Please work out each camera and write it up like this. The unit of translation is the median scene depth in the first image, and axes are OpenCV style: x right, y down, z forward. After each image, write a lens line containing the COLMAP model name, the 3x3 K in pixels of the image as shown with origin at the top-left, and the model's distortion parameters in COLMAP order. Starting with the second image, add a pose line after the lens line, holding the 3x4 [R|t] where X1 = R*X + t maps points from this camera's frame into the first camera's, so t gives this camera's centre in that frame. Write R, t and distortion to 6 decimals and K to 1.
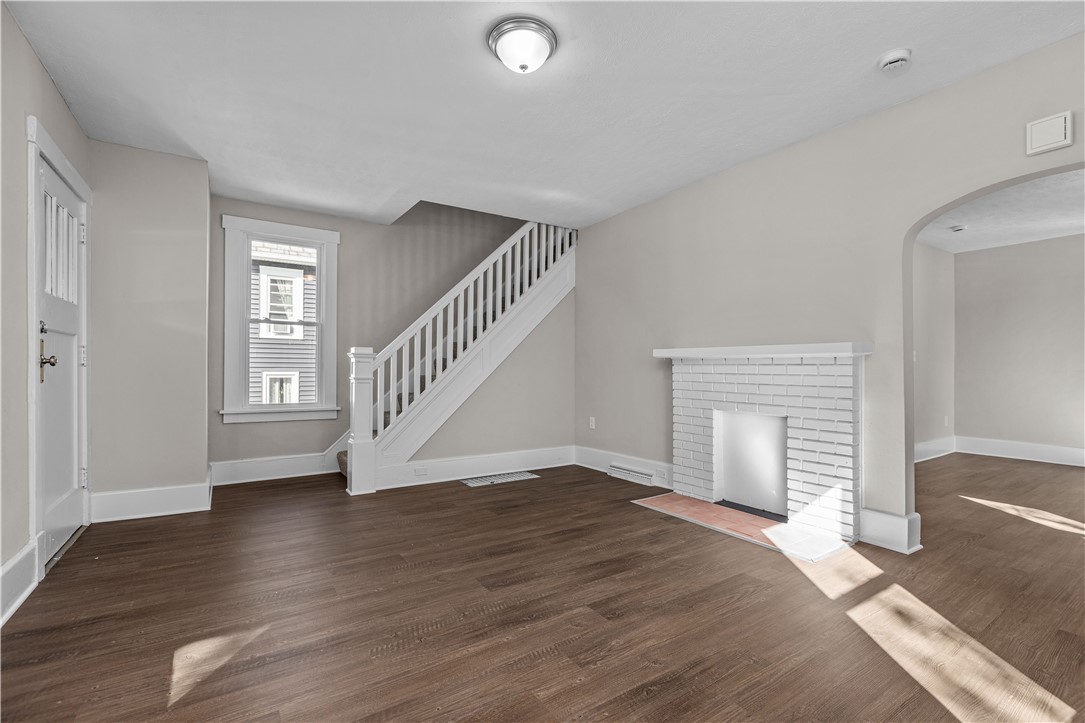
lens RADIAL K [[482.4, 0, 542.1], [0, 482.4, 369.1], [0, 0, 1]] dist [-0.002791, -0.000470]
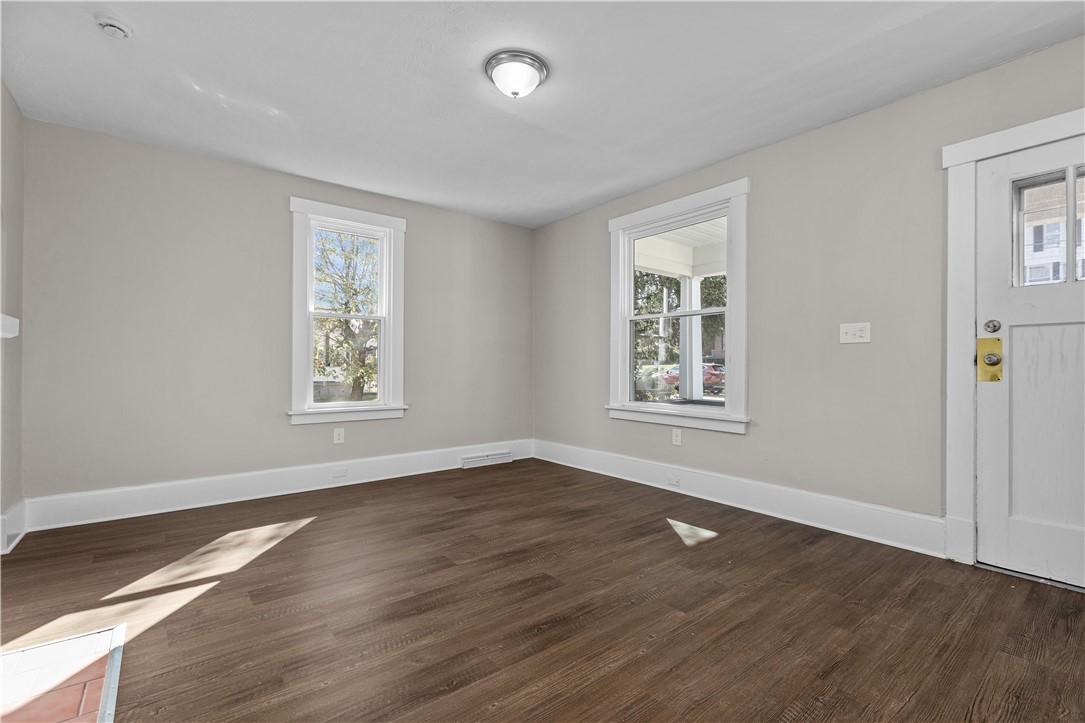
lens RADIAL K [[482.4, 0, 551.7], [0, 482.4, 364.8], [0, 0, 1]] dist [-0.002791, -0.000470]
pose [[-0.994439, -0.006209, -0.105132, -0.007494], [-0.006177, 0.999981, -0.000637, 0.000575], [0.105134, 0.000016, -0.994458, 1.681438]]
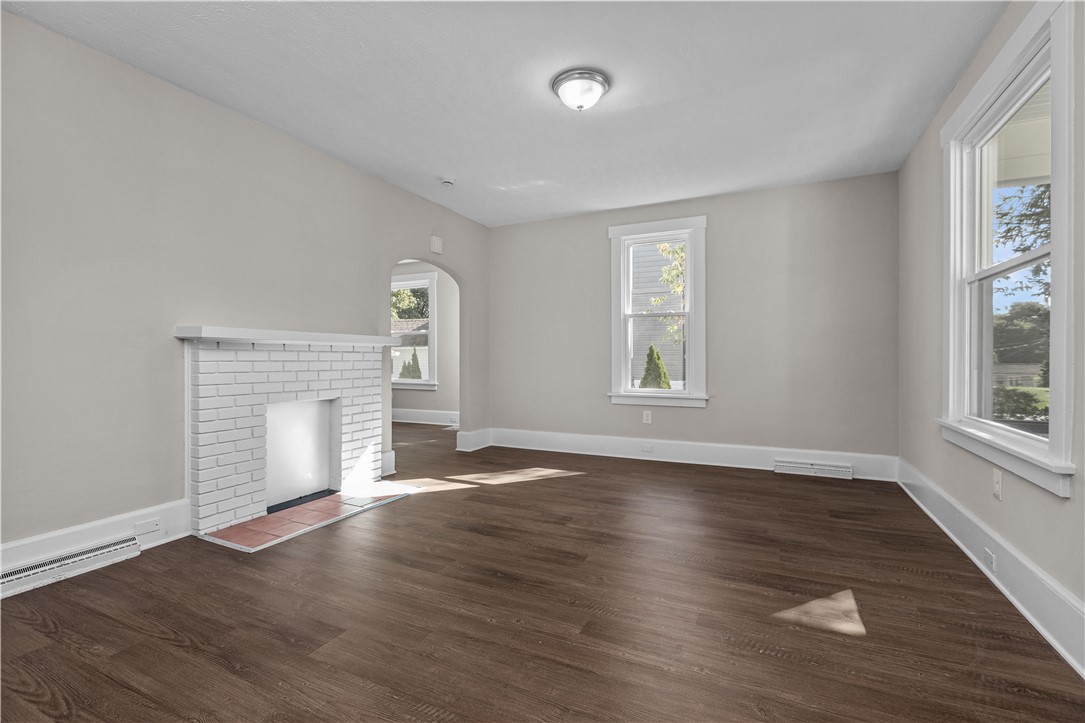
lens RADIAL K [[482.4, 0, 550.2], [0, 482.4, 355.7], [0, 0, 1]] dist [-0.002791, -0.000470]
pose [[-0.523635, -0.001311, 0.851942, -0.823758], [-0.000949, 0.999999, 0.000955, -0.001766], [-0.851942, -0.000309, -0.523636, 1.352478]]
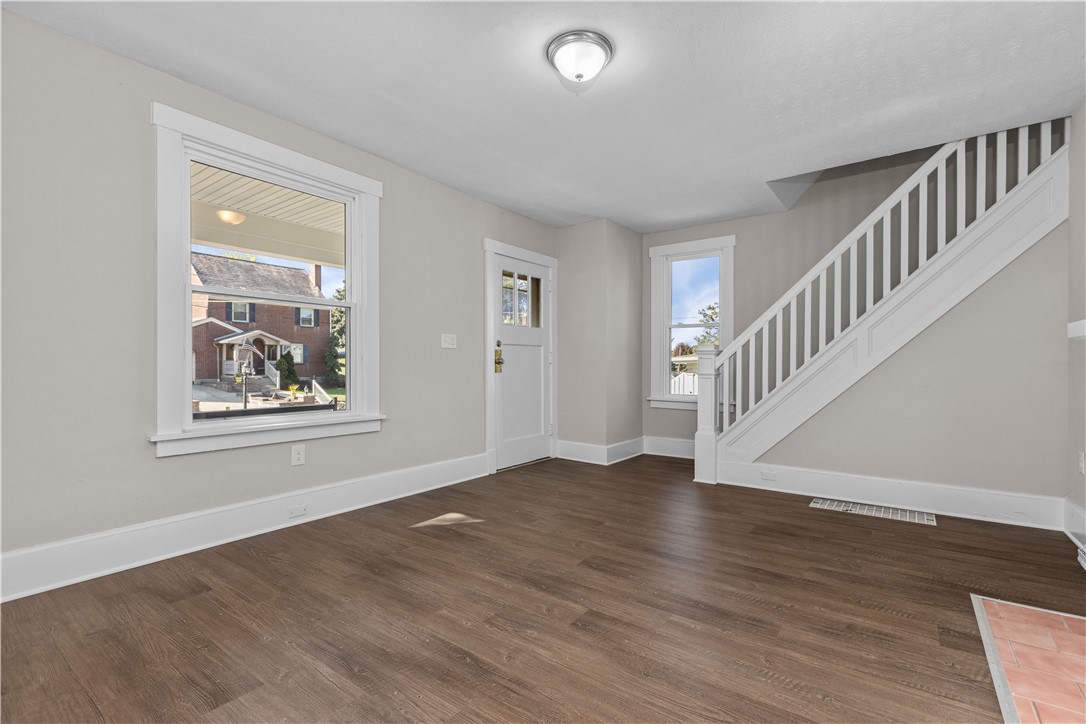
lens RADIAL K [[482.9, 0, 548.9], [0, 482.9, 363.4], [0, 0, 1]] dist [-0.002791, -0.000470]
pose [[0.347651, -0.007159, -0.937597, 0.741469], [0.000822, 0.999973, -0.007330, 0.006325], [0.937624, 0.001778, 0.347648, 0.451368]]
